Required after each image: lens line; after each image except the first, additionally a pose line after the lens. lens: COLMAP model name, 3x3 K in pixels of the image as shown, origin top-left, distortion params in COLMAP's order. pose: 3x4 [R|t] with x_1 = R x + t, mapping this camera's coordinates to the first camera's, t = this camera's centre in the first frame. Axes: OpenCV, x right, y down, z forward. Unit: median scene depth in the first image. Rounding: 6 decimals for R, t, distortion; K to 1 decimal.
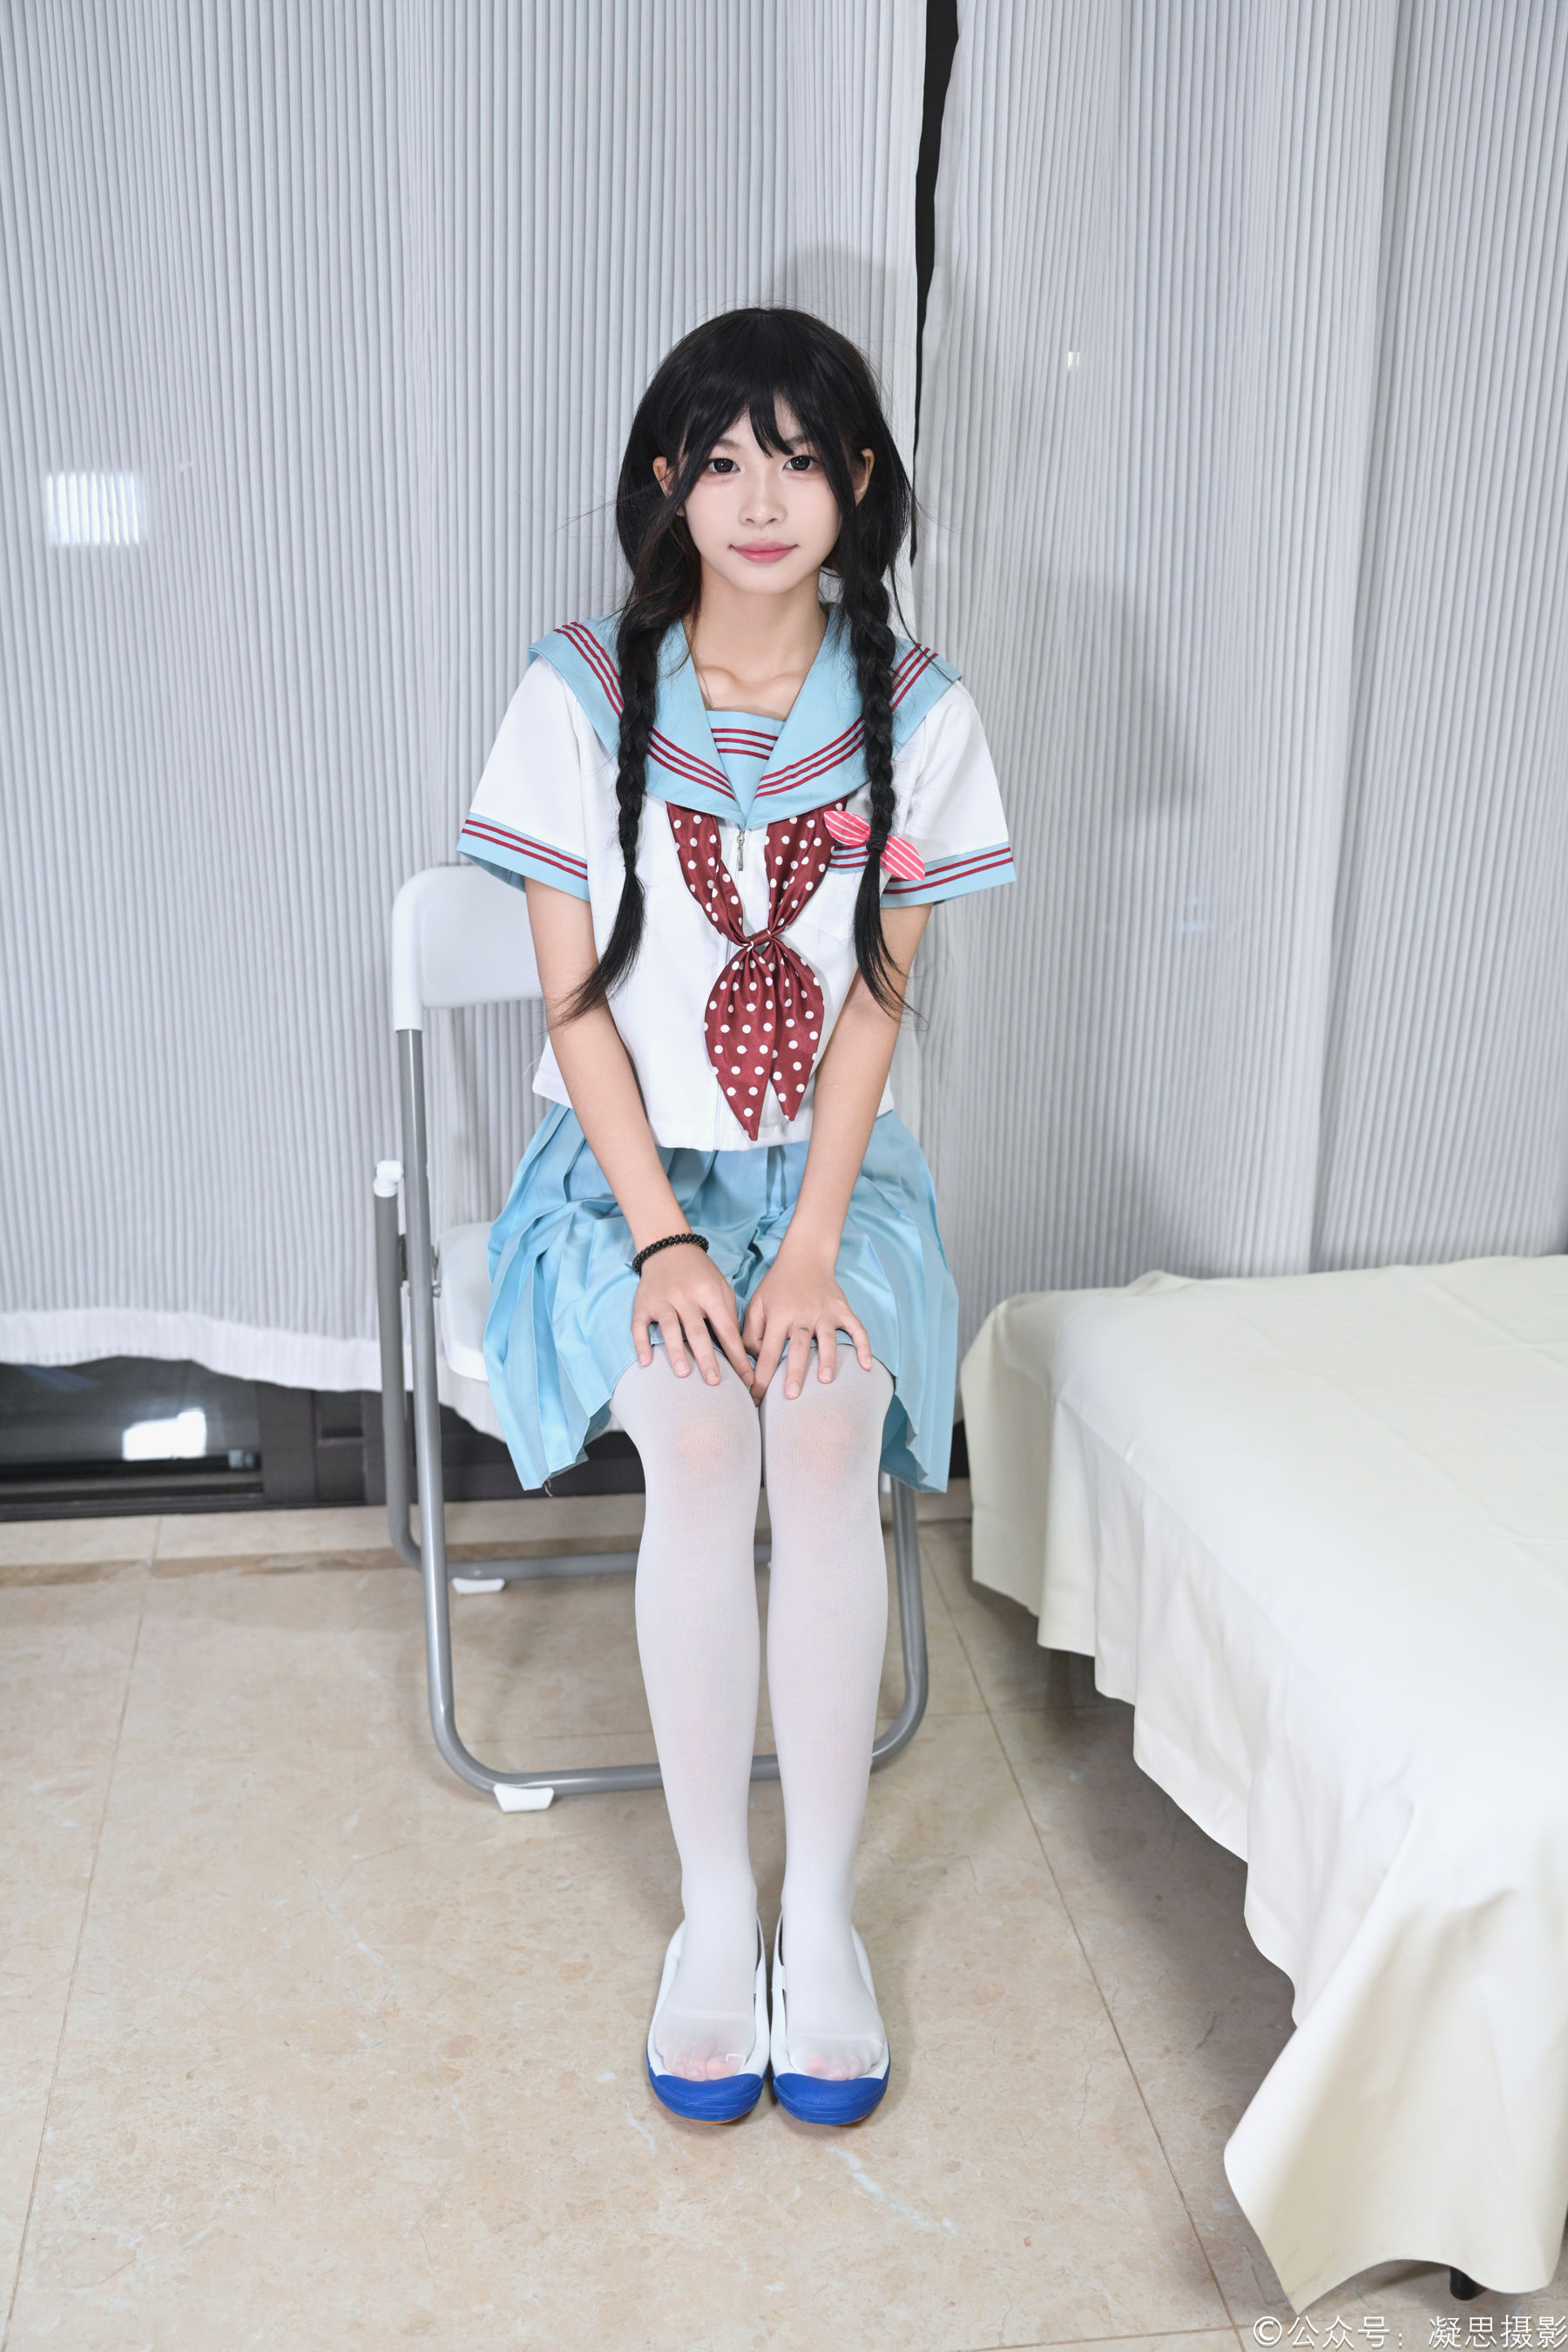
lens RADIAL K [[2723.2, 0, 778.2], [0, 2723.2, 1165.9], [0, 0, 1]] dist [-0.009434, 0.000000]
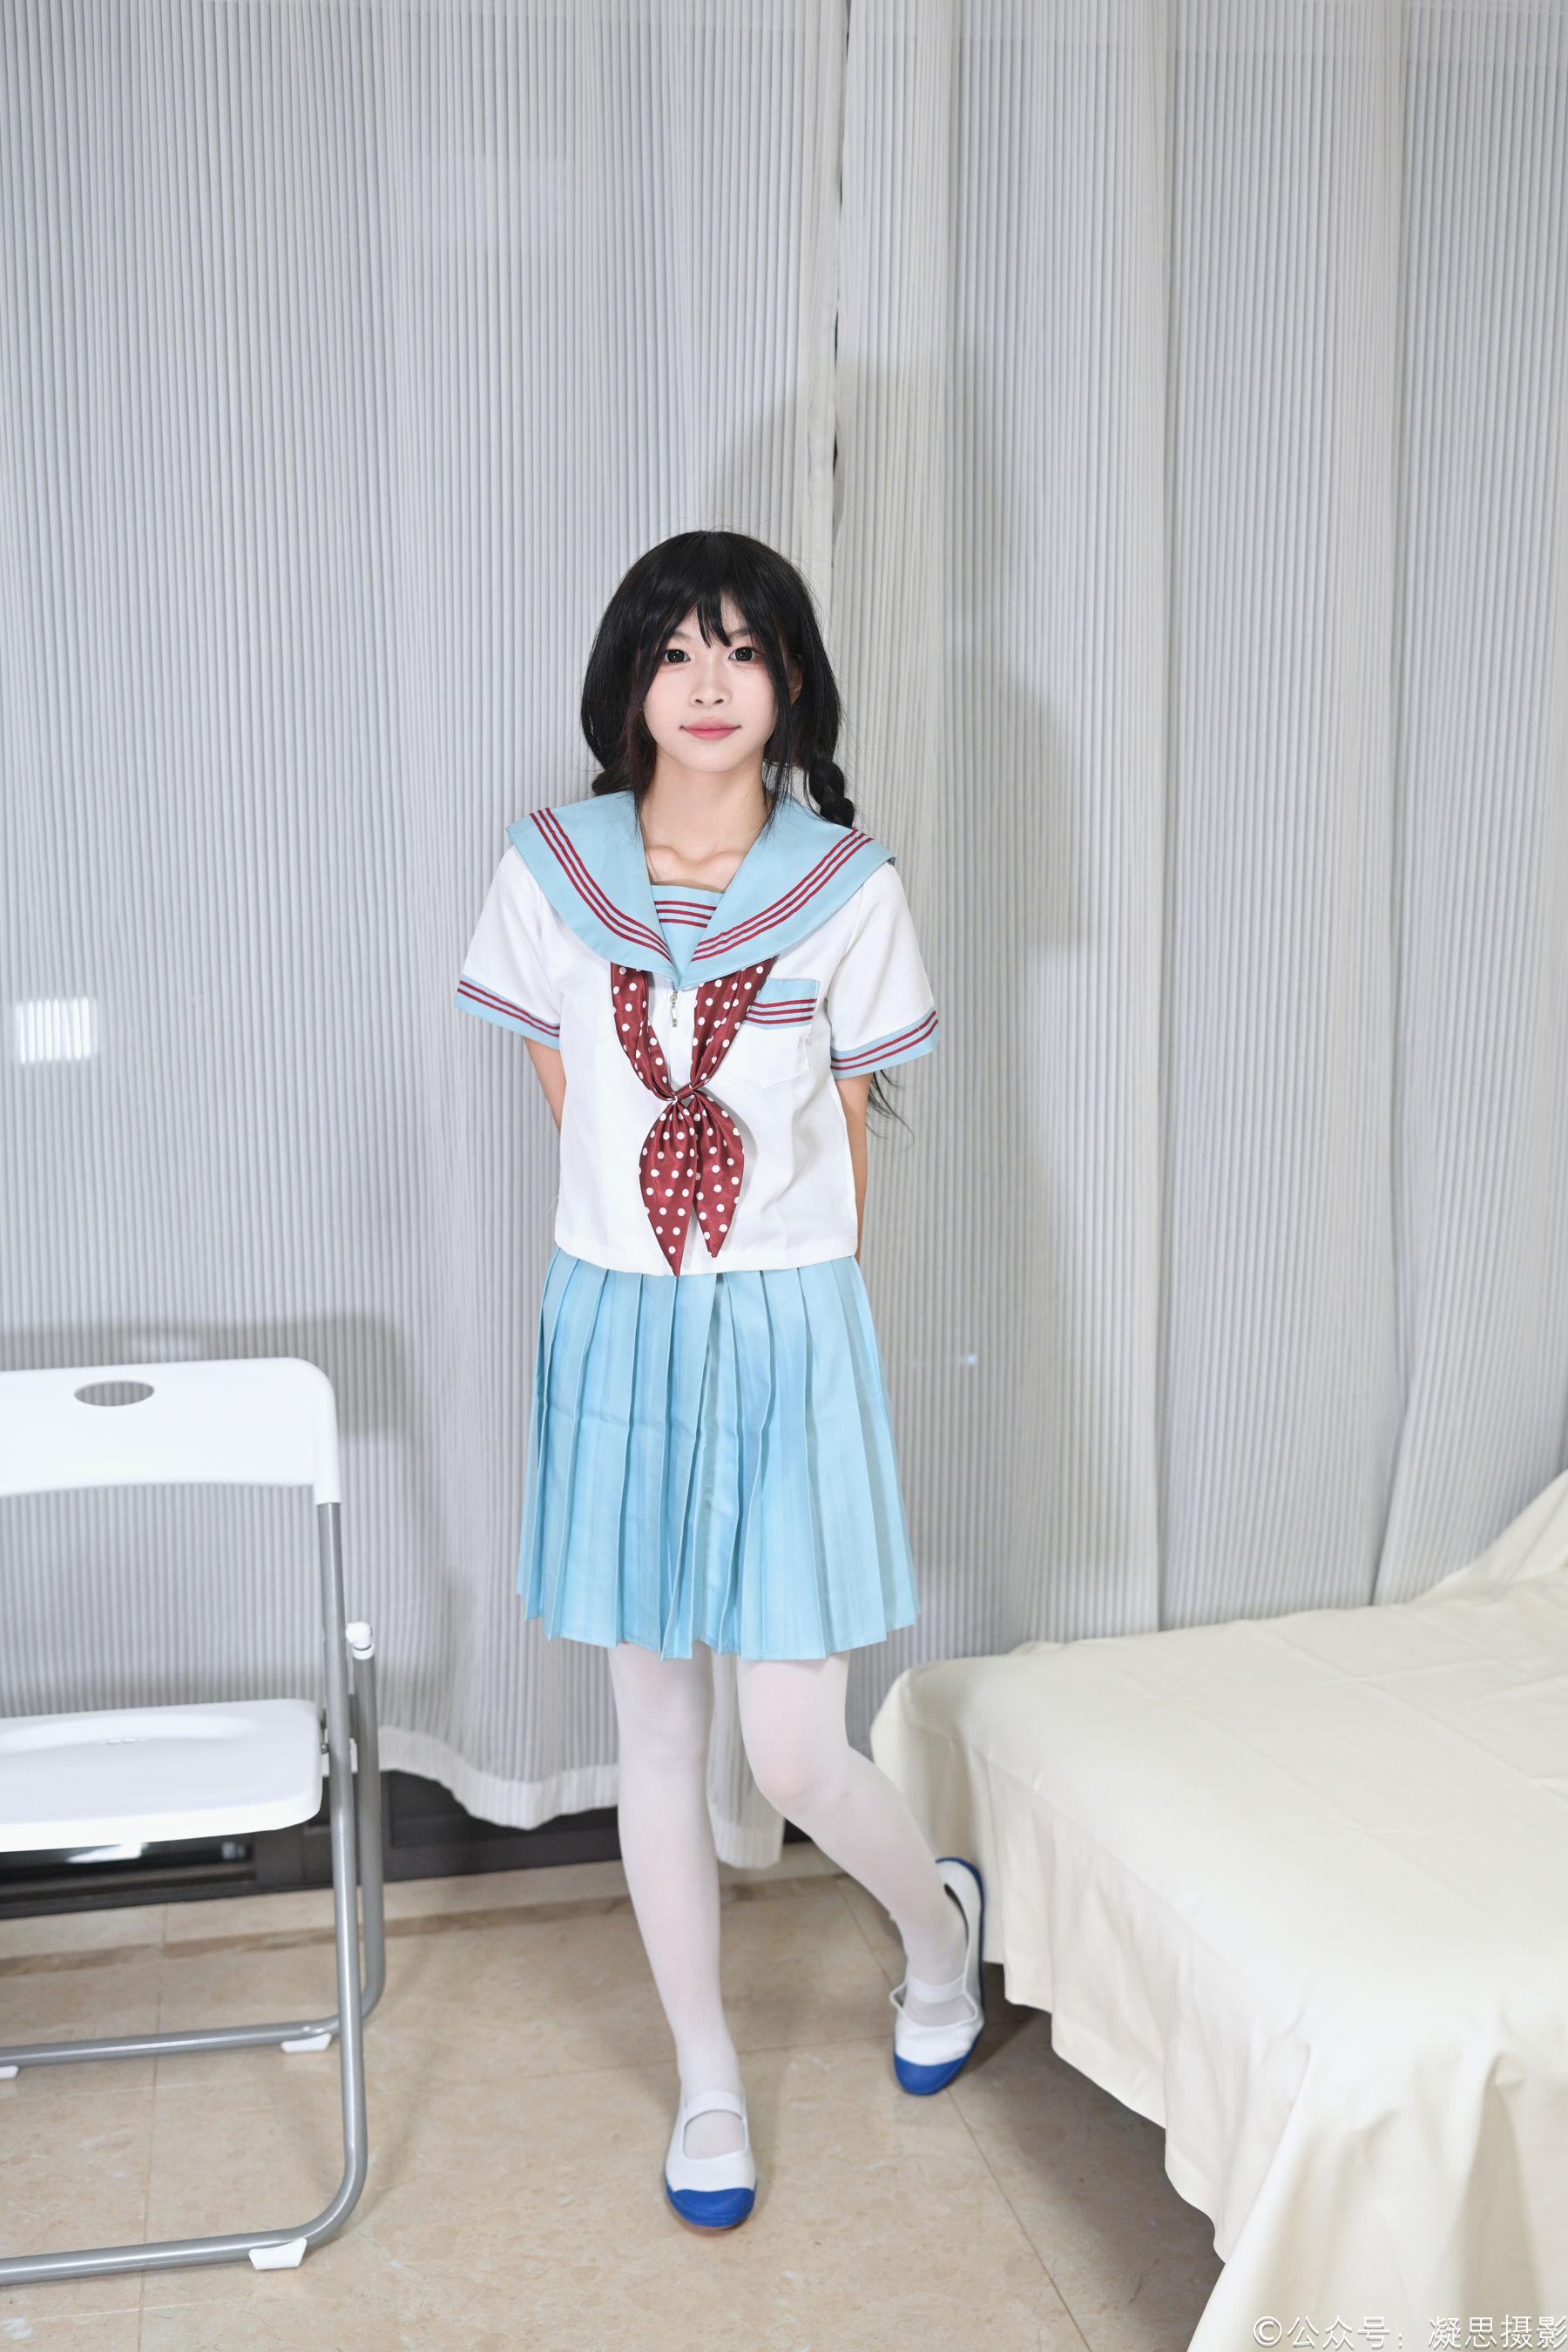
lens RADIAL K [[2525.0, 0, 766.5], [0, 2525.0, 1155.1], [0, 0, 1]] dist [-0.007386, 0.000000]
pose [[0.996758, -0.029865, 0.074704, -0.063725], [0.042572, 0.983689, -0.174768, 0.022097], [-0.068266, 0.177382, 0.981772, -0.128567]]
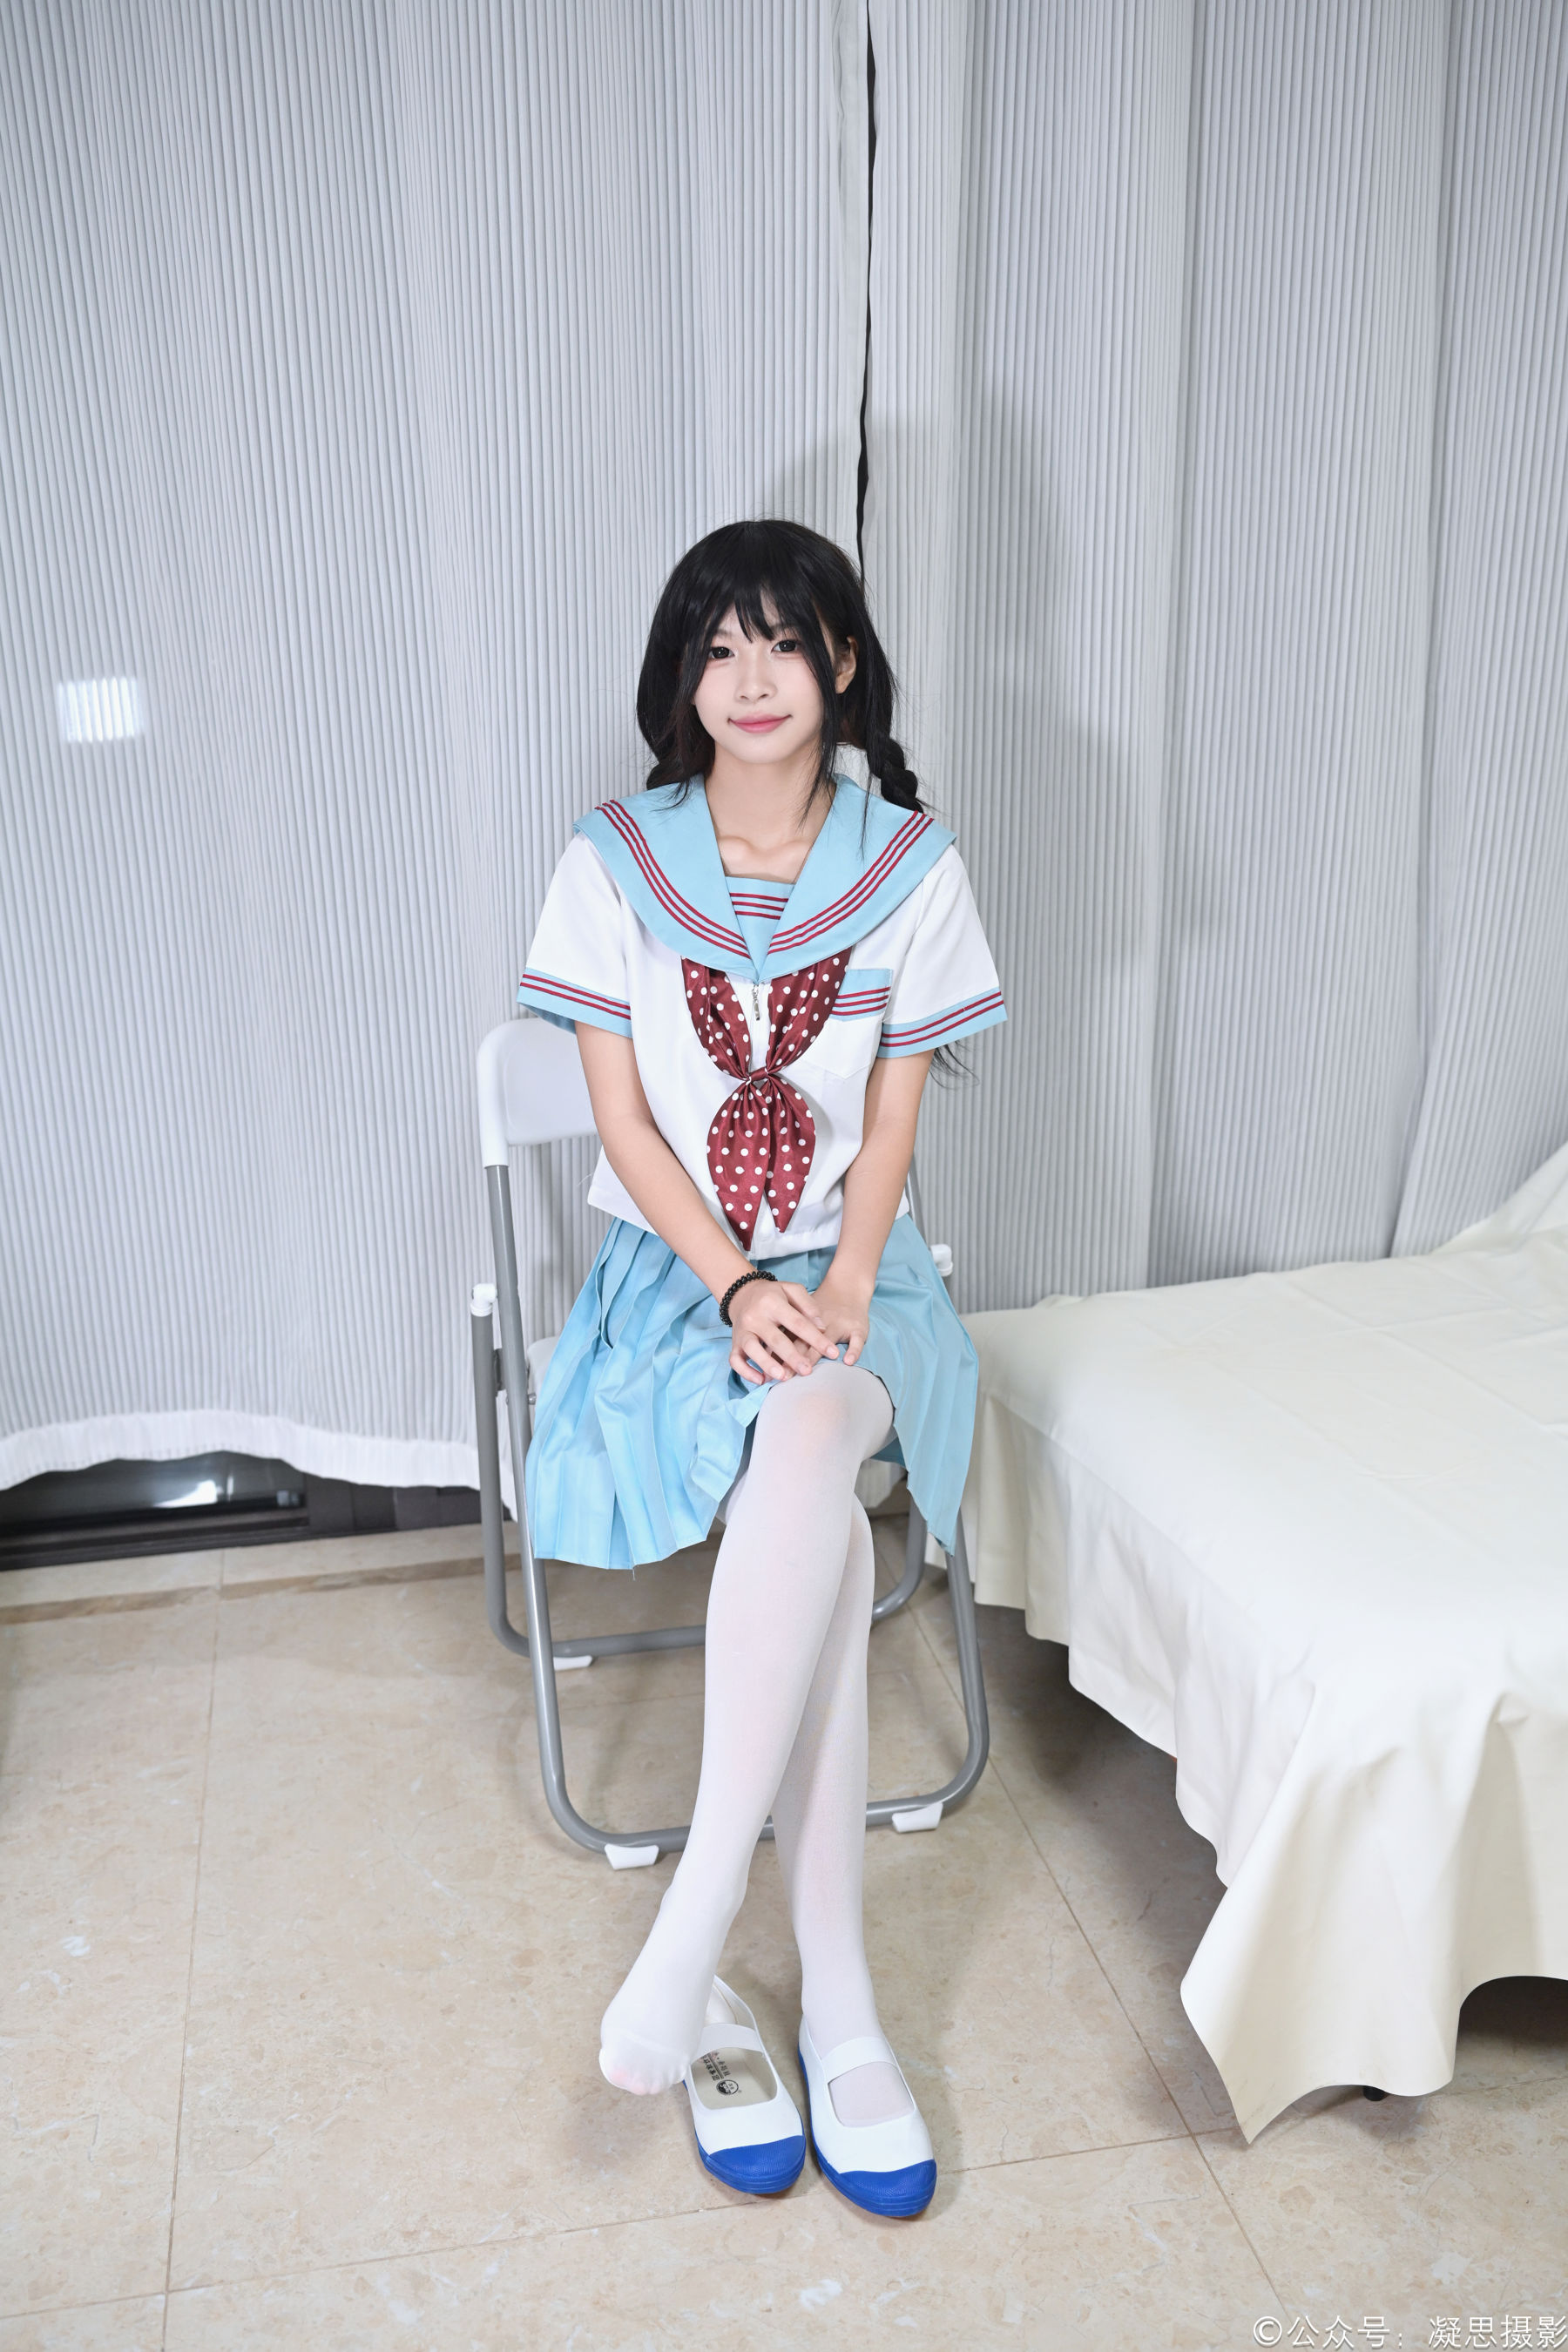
lens RADIAL K [[2380.7, 0, 781.4], [0, 2380.7, 1173.8], [0, 0, 1]] dist [-0.002948, 0.000000]
pose [[0.997565, -0.048879, 0.049755, -0.039301], [0.050814, 0.997969, -0.038407, 0.024592], [-0.047776, 0.040842, 0.998023, -0.059940]]
